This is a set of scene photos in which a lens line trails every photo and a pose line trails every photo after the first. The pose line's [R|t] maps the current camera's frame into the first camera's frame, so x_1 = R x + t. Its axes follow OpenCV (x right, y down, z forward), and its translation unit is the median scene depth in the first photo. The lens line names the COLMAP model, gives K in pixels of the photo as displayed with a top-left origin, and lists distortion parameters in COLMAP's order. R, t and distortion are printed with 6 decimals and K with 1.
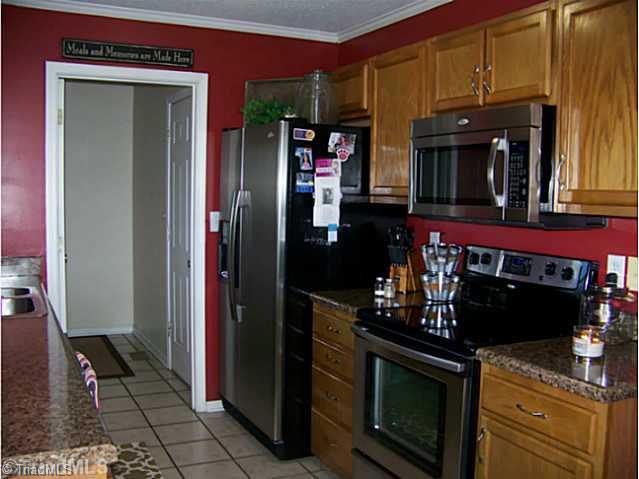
lens RADIAL K [[675.1, 0, 338.3], [0, 675.1, 240.4], [0, 0, 1]] dist [-0.247111, 0.345506]
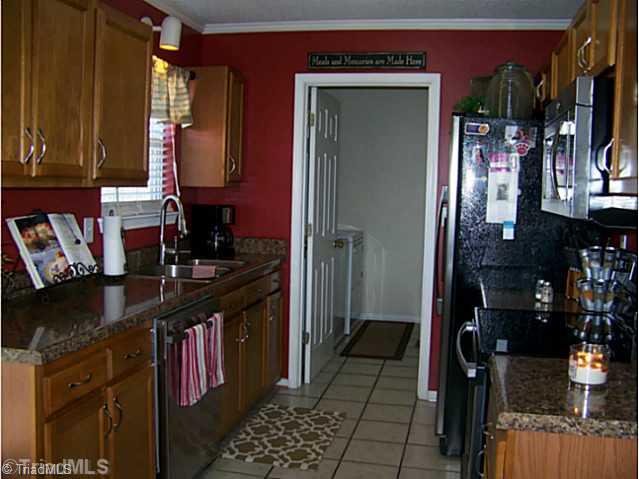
lens RADIAL K [[675.1, 0, 338.3], [0, 675.1, 240.4], [0, 0, 1]] dist [-0.247111, 0.345506]
pose [[0.791654, 0.052960, -0.608670, 0.378814], [-0.056448, 0.998315, 0.013444, 0.004128], [0.608356, 0.023715, 0.793310, 0.101647]]
